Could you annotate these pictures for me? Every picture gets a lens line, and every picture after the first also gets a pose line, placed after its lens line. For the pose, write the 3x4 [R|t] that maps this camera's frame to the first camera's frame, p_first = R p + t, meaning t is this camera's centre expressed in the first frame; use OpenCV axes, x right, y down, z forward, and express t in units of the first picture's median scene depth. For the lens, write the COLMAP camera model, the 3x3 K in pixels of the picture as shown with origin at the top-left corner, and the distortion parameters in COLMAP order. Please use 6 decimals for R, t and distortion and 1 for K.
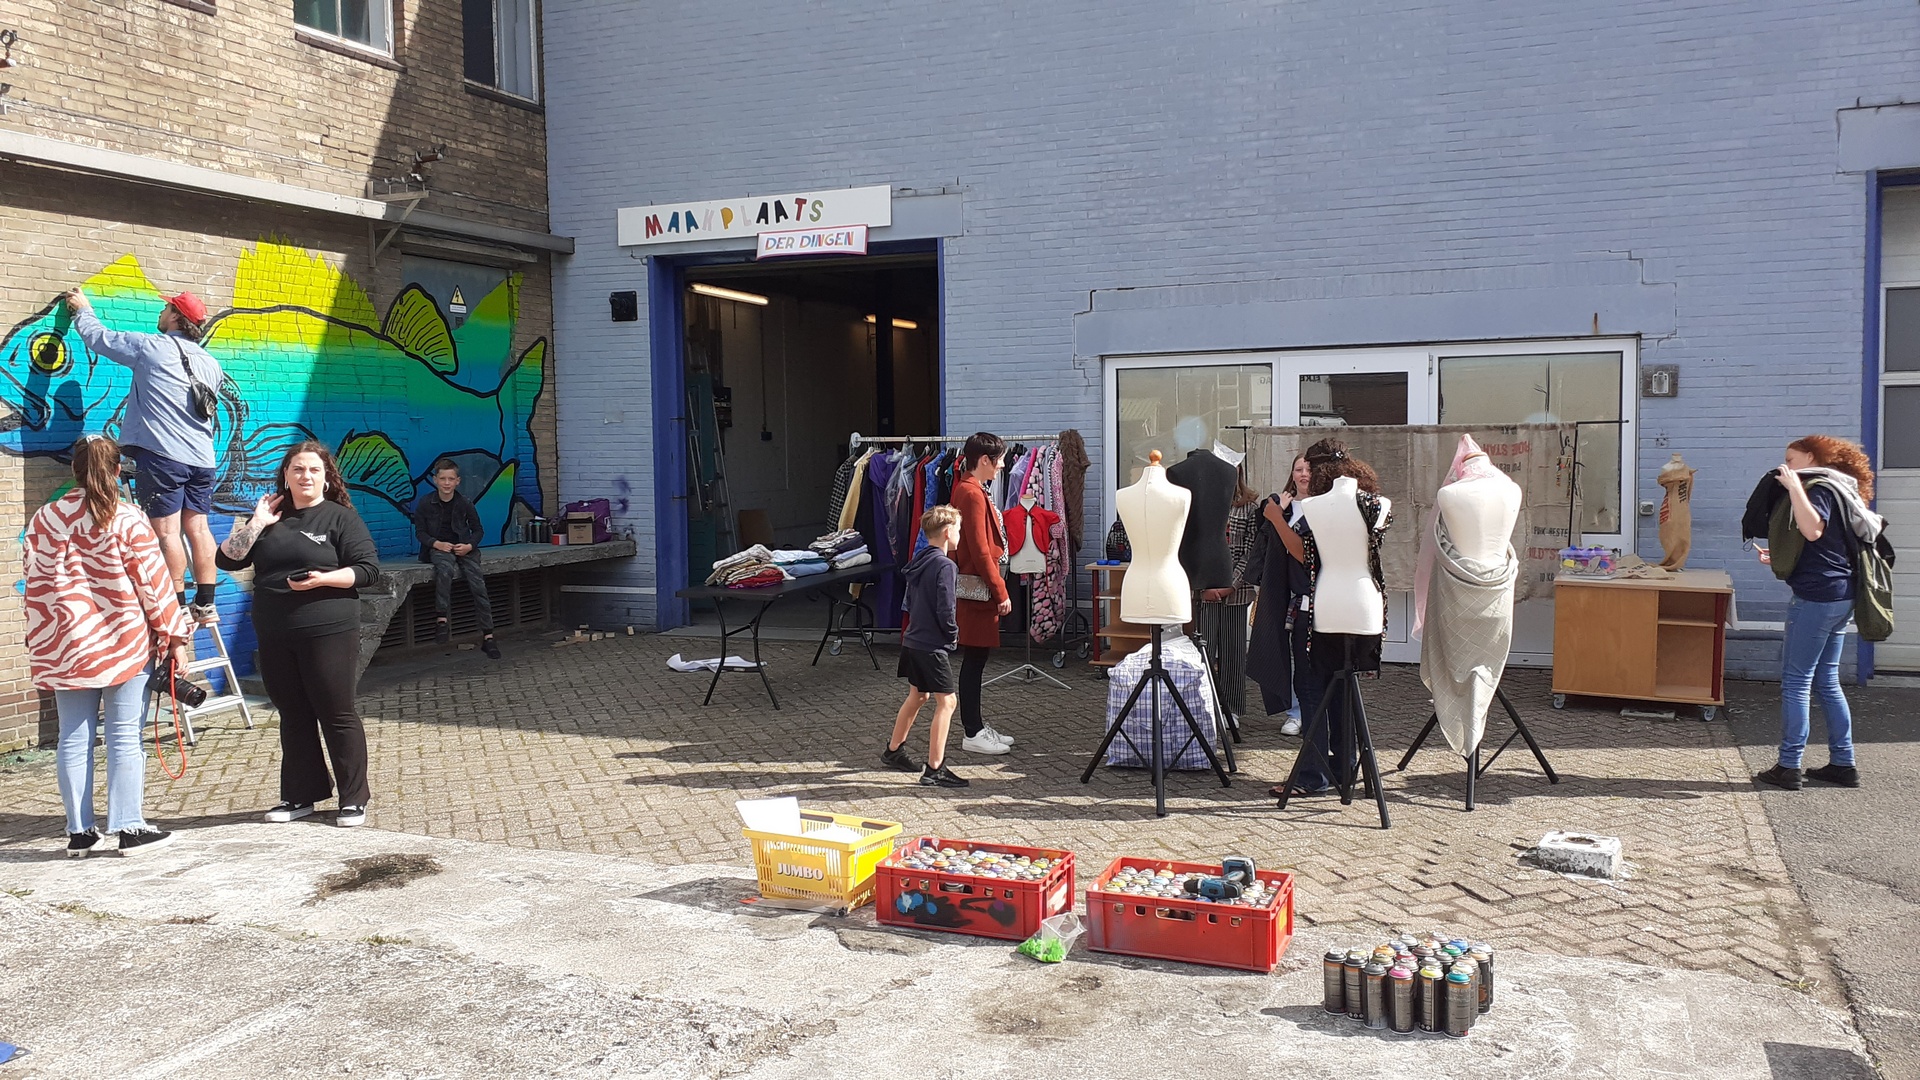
lens RADIAL K [[1572.4, 0, 957.4], [0, 1572.4, 497.0], [0, 0, 1]] dist [0.060369, -0.015310]
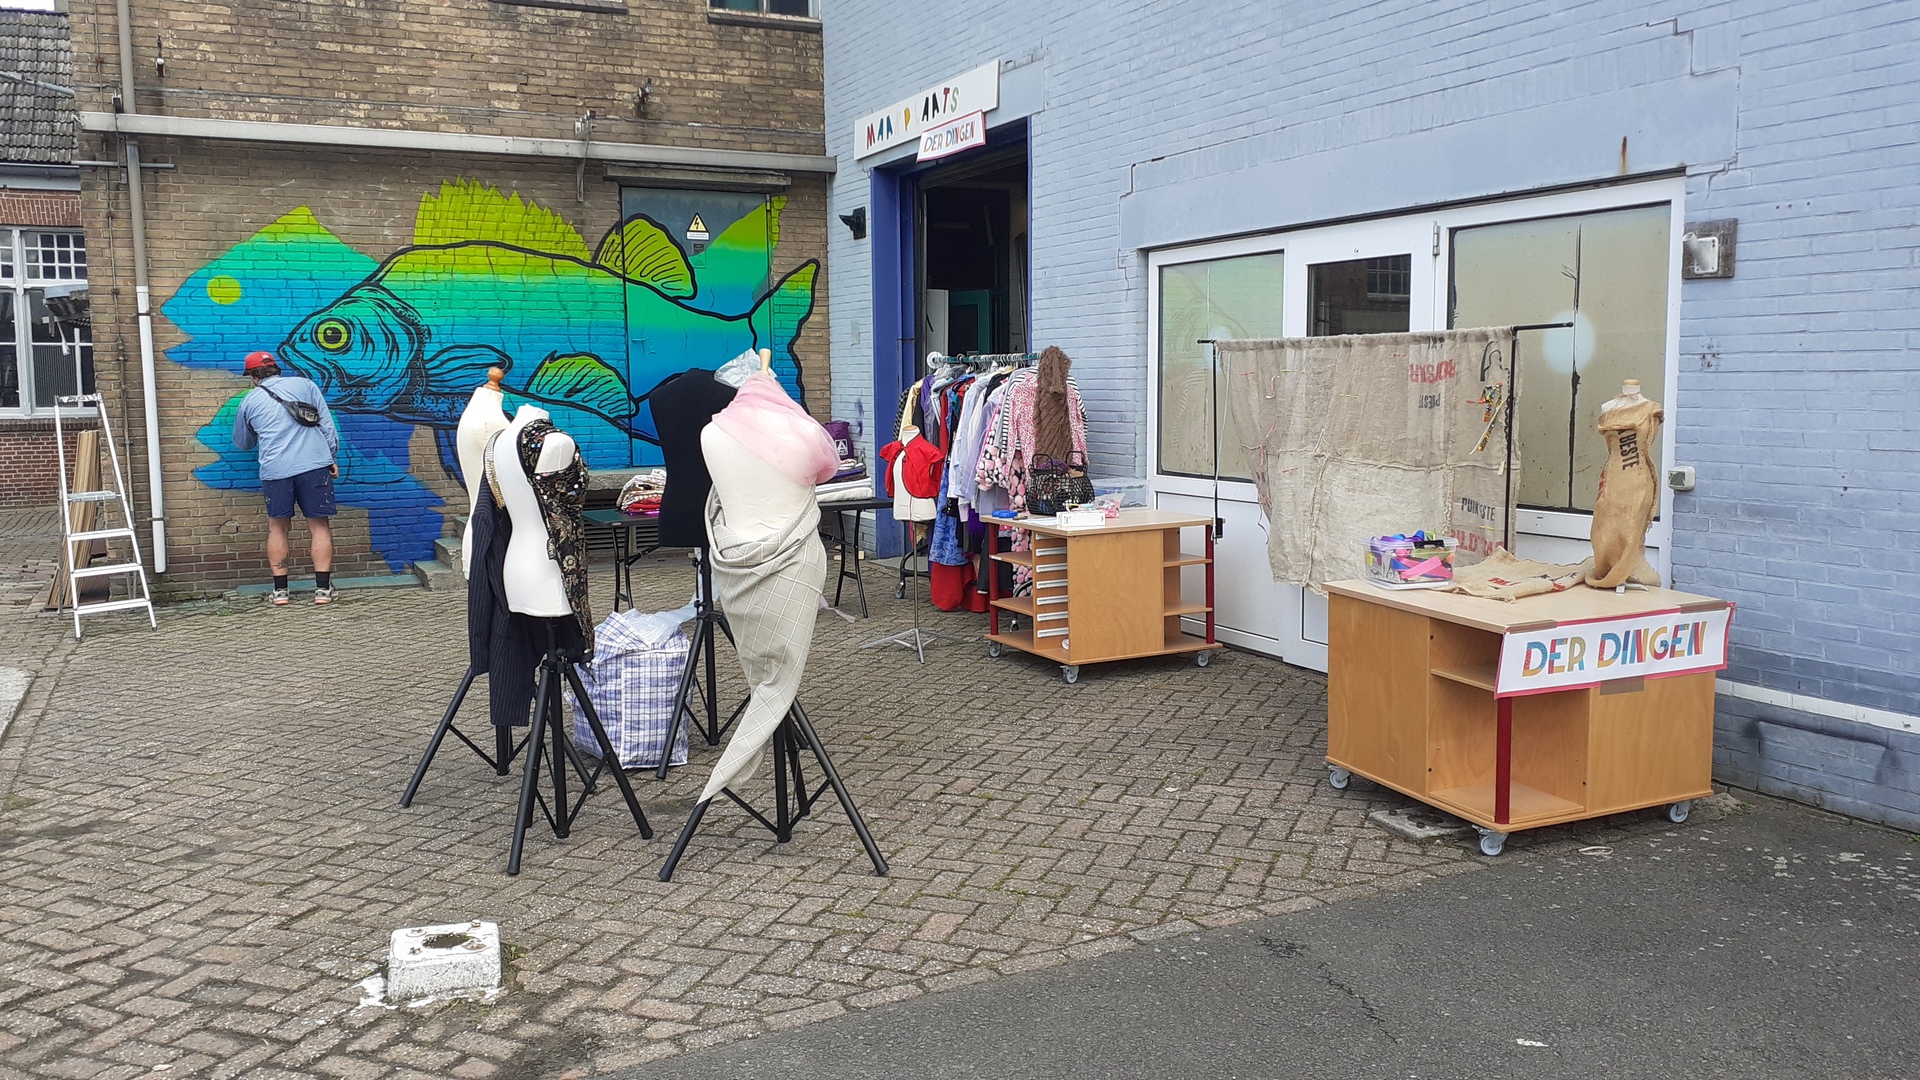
lens RADIAL K [[1555.4, 0, 960.0], [0, 1555.4, 540.0], [0, 0, 1]] dist [-0.000135, -0.003764]
pose [[0.739555, 0.076525, -0.668732, 0.585481], [-0.028935, 0.996212, 0.082000, -0.008532], [0.672474, -0.041294, 0.738968, 0.396042]]
